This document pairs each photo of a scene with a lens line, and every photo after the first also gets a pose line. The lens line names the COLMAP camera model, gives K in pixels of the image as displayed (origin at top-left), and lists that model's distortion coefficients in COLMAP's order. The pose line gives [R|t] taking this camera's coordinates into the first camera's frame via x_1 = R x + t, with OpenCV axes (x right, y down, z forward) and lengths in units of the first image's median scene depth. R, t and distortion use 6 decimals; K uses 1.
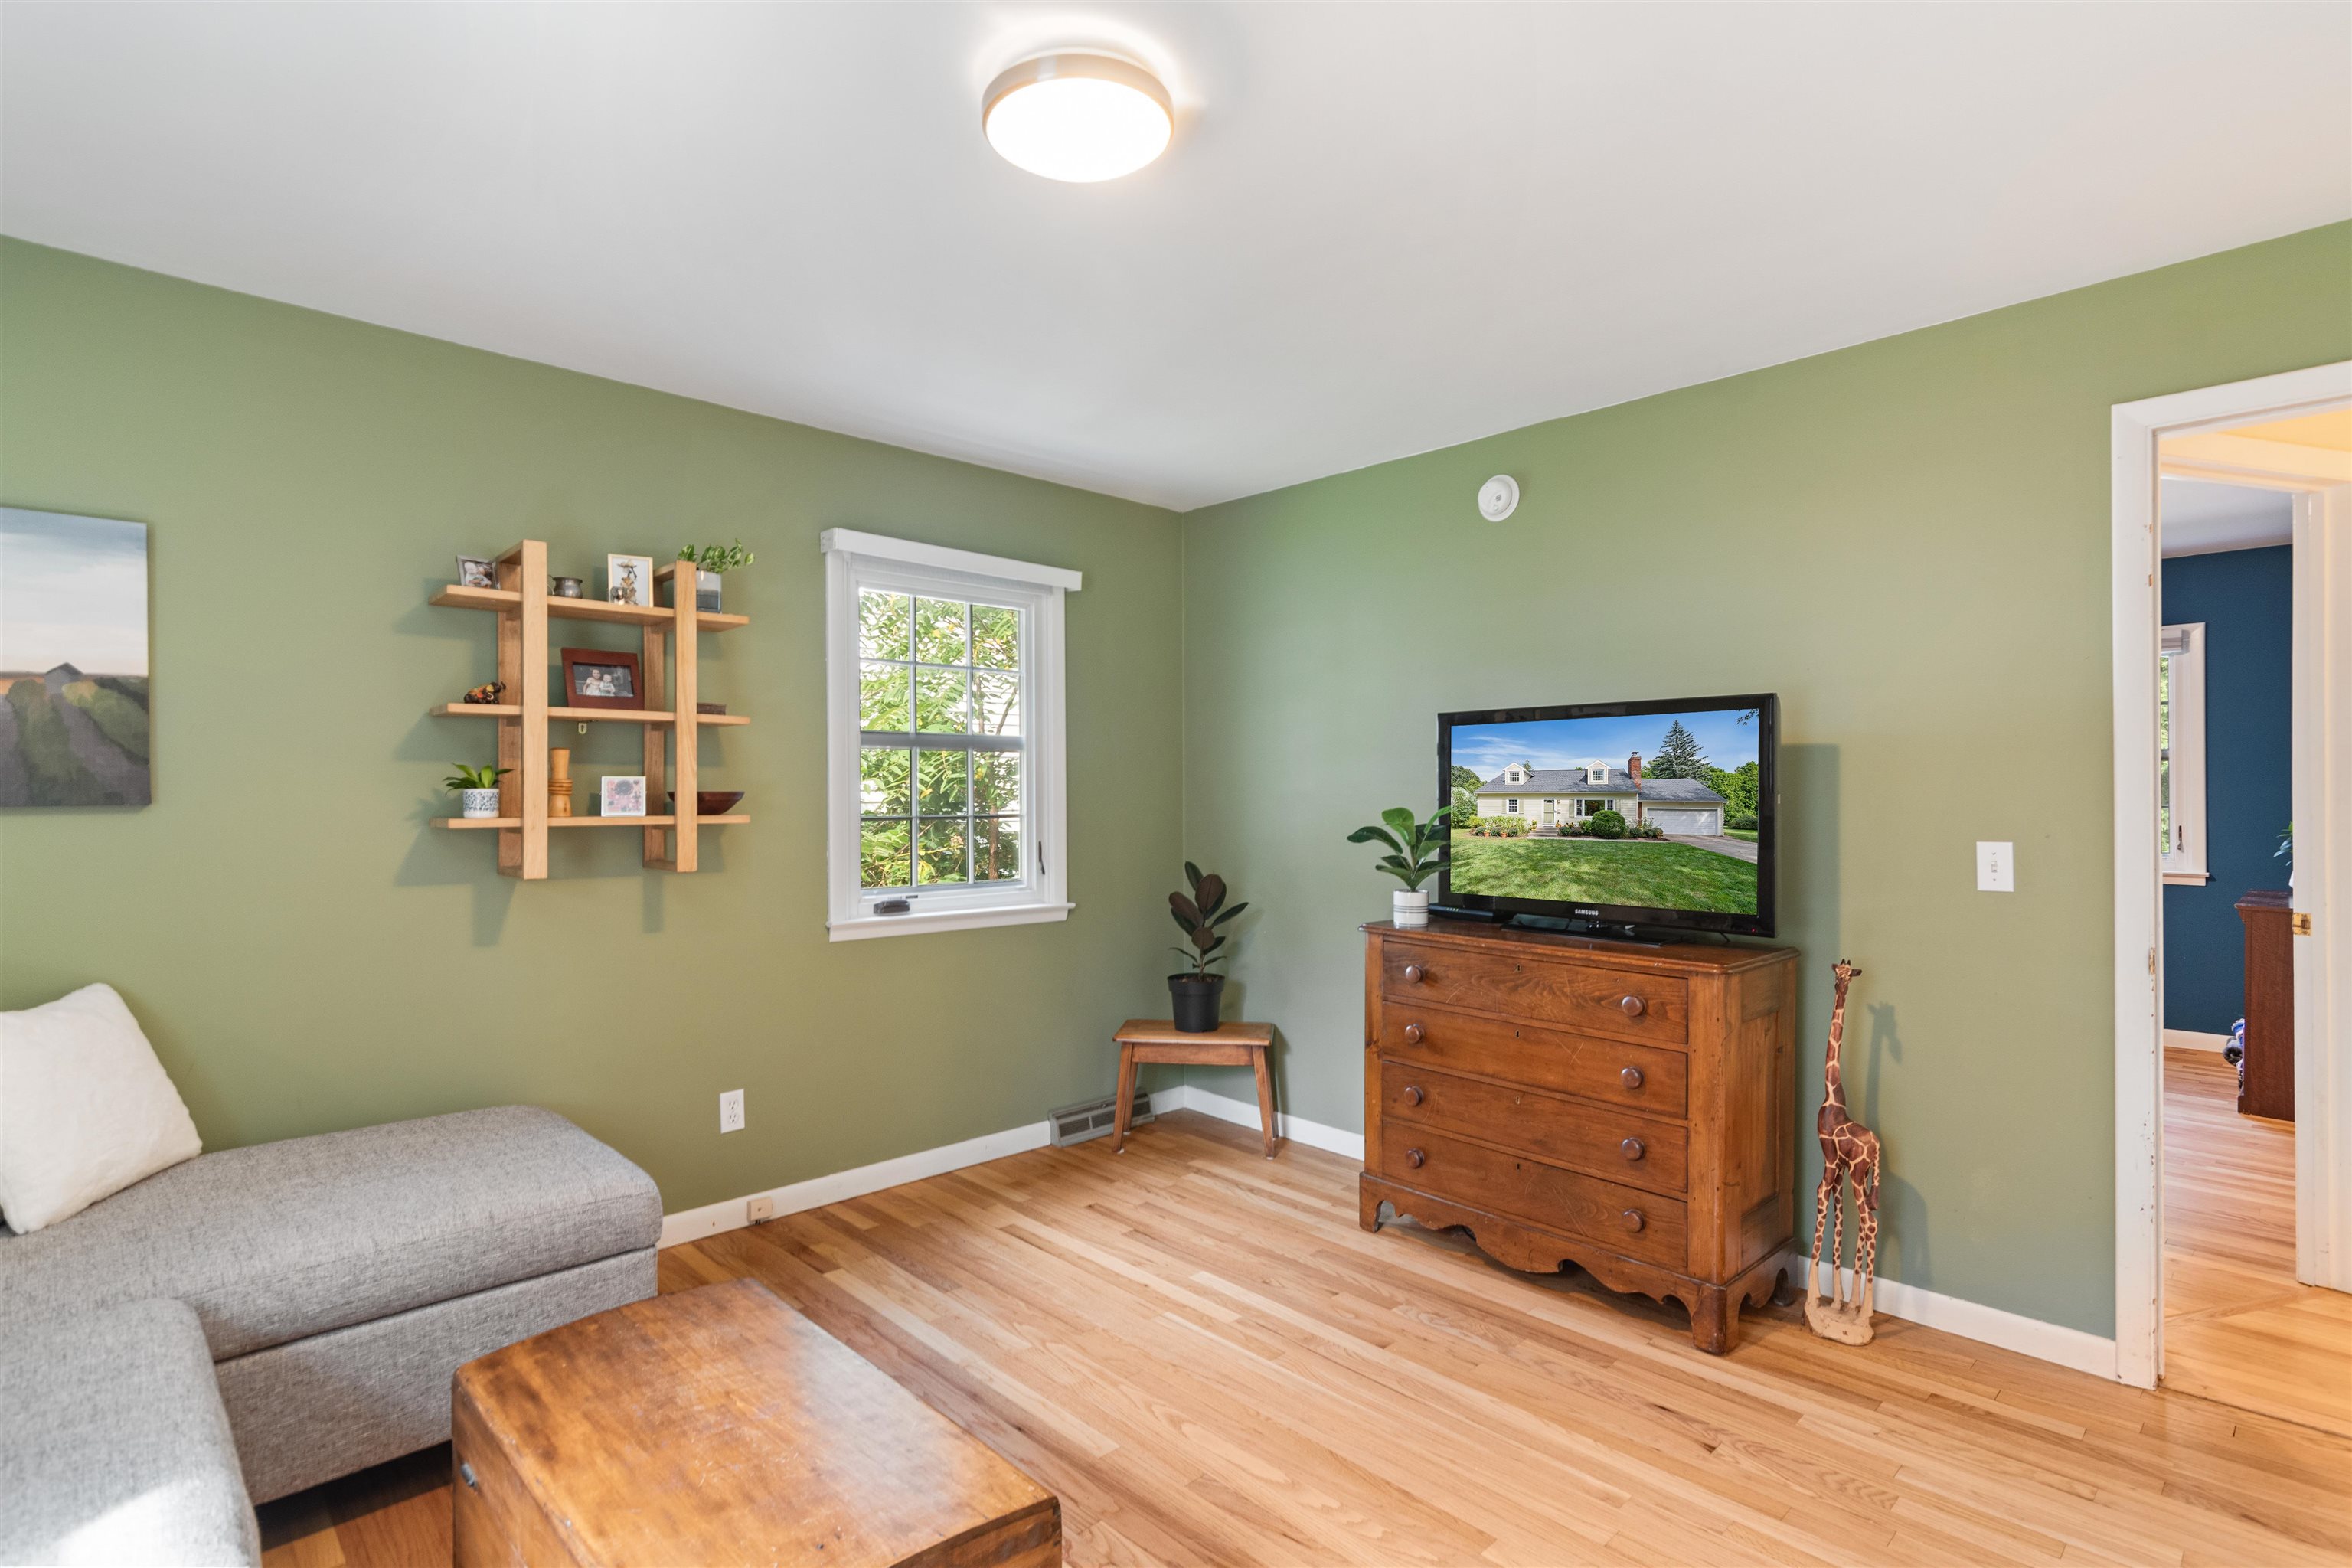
lens RADIAL K [[1147.9, 0, 1165.9], [0, 1147.9, 791.6], [0, 0, 1]] dist [-0.003302, 0.002357]
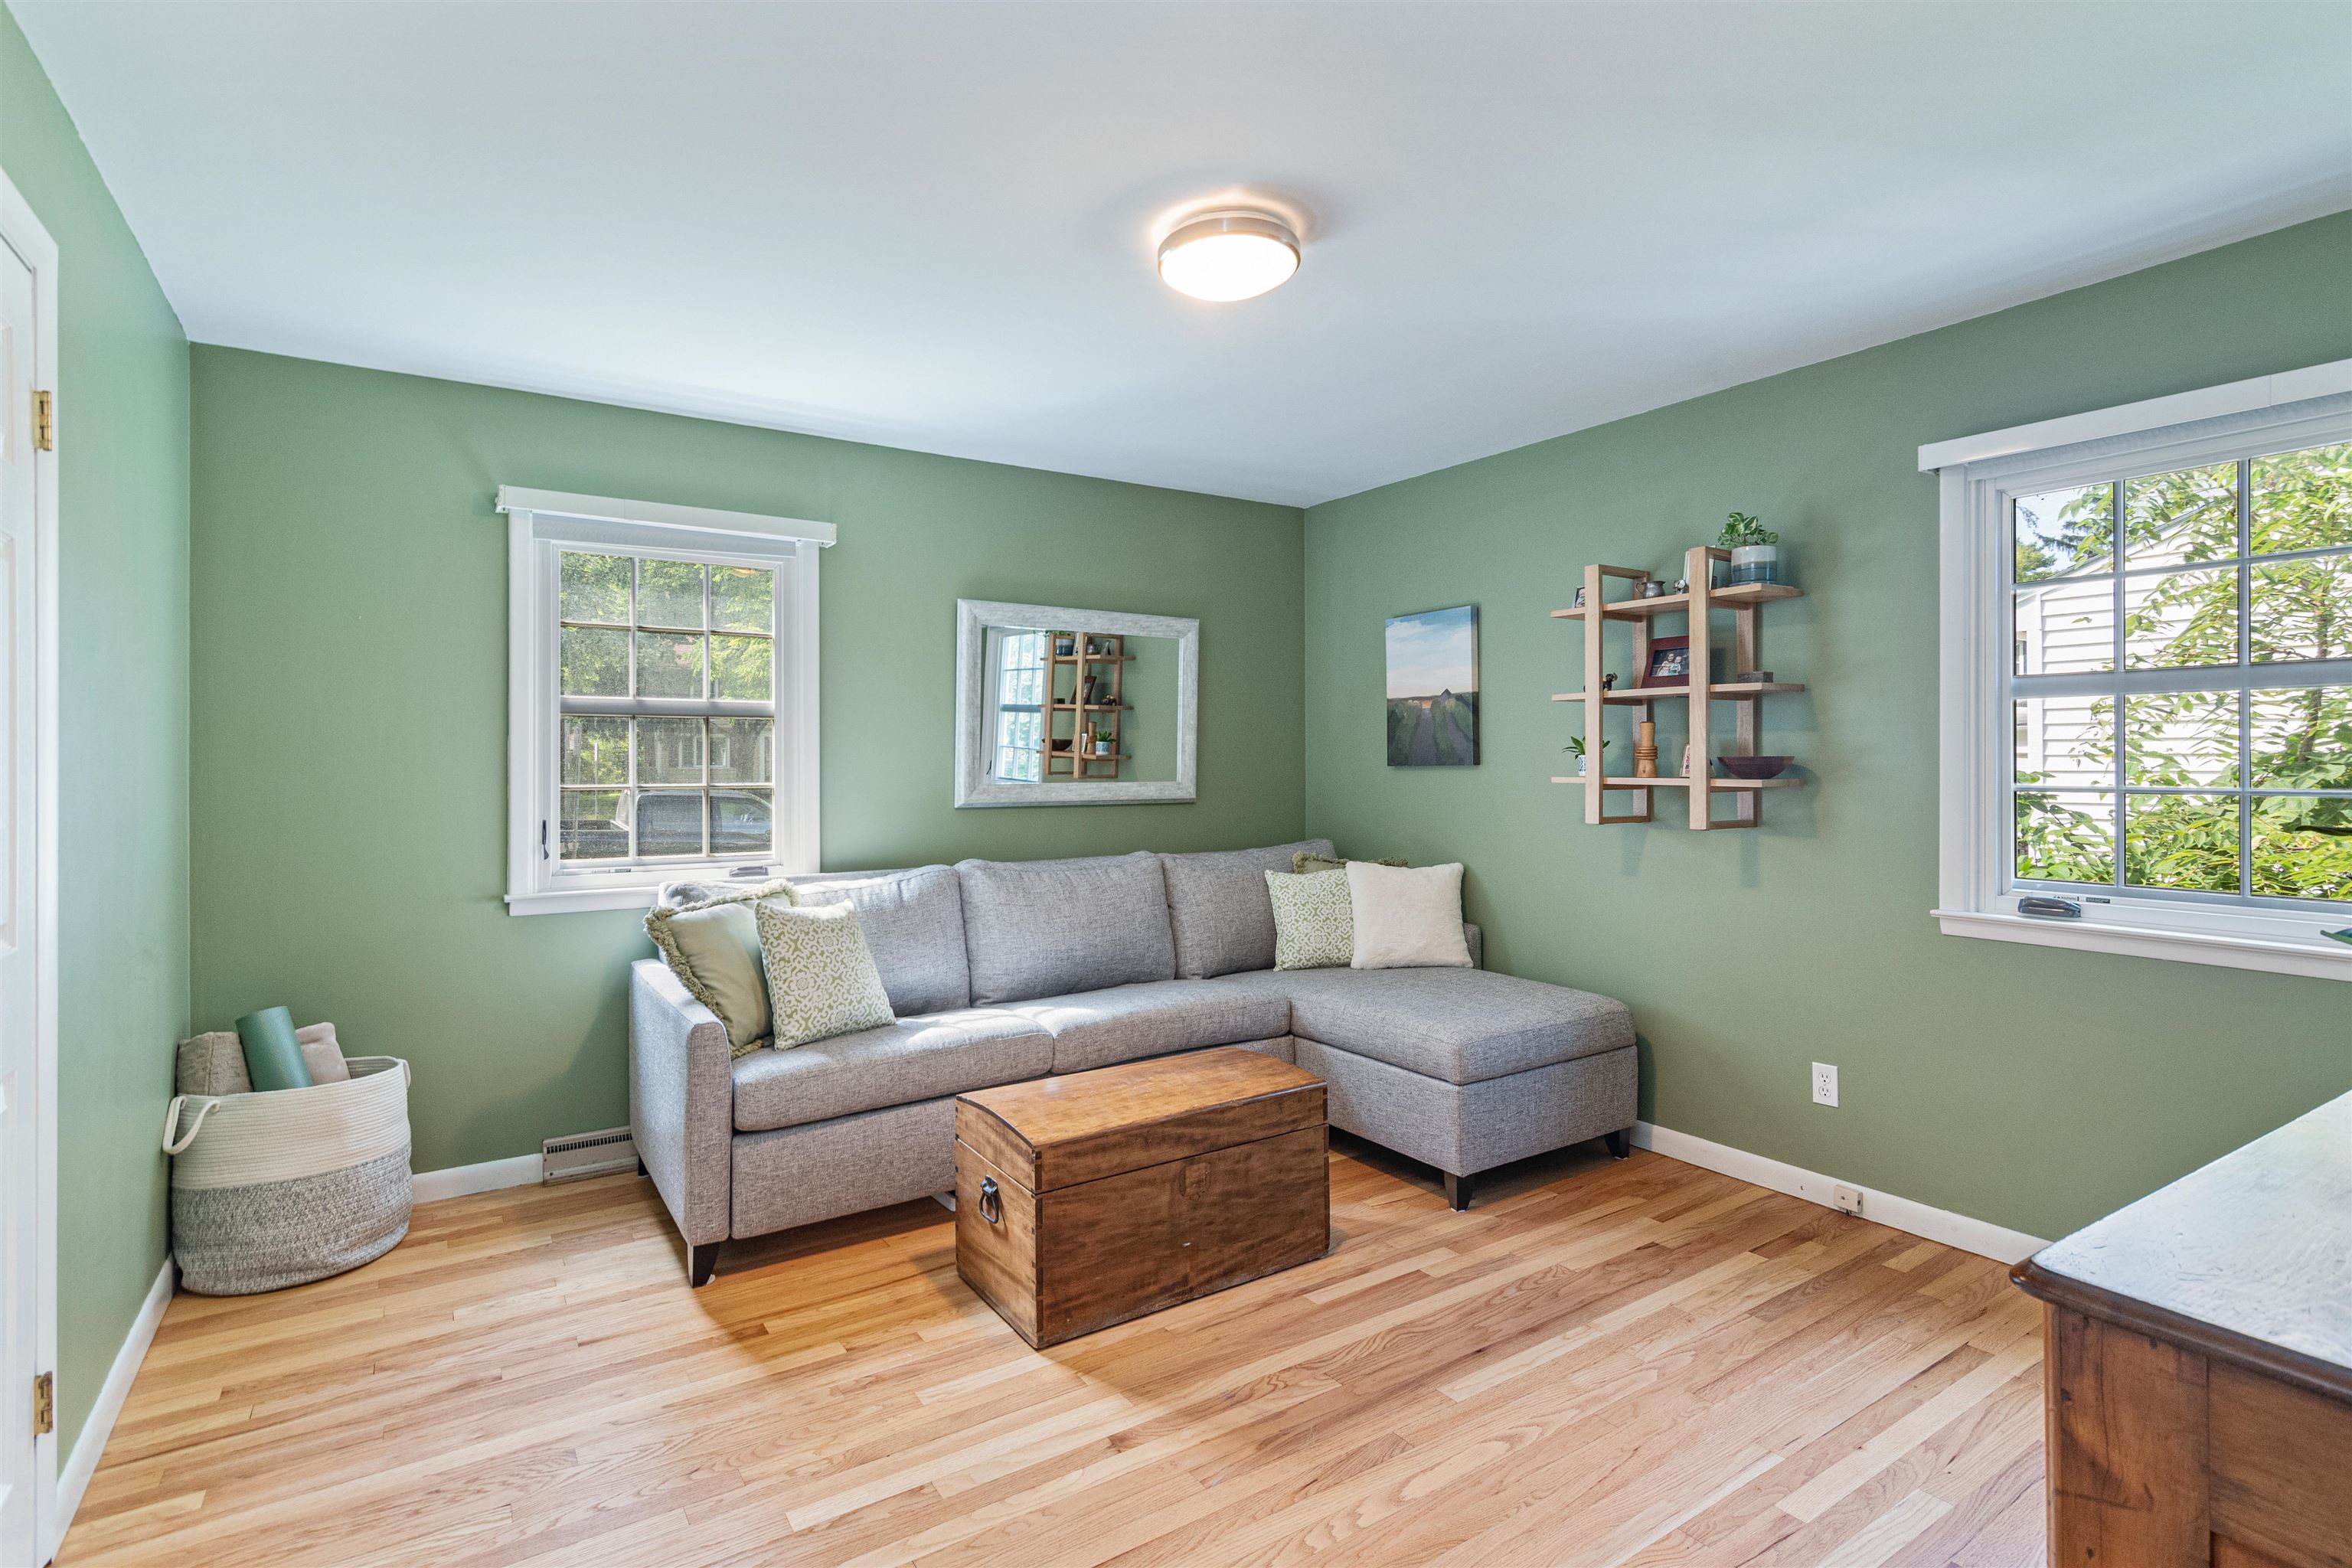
lens RADIAL K [[1147.9, 0, 1174.4], [0, 1147.9, 760.1], [0, 0, 1]] dist [-0.003302, 0.002357]
pose [[-0.183443, 0.002384, -0.983027, 0.750585], [0.003801, 0.999991, 0.001716, -0.000306], [0.983023, -0.003422, -0.183451, 0.704332]]
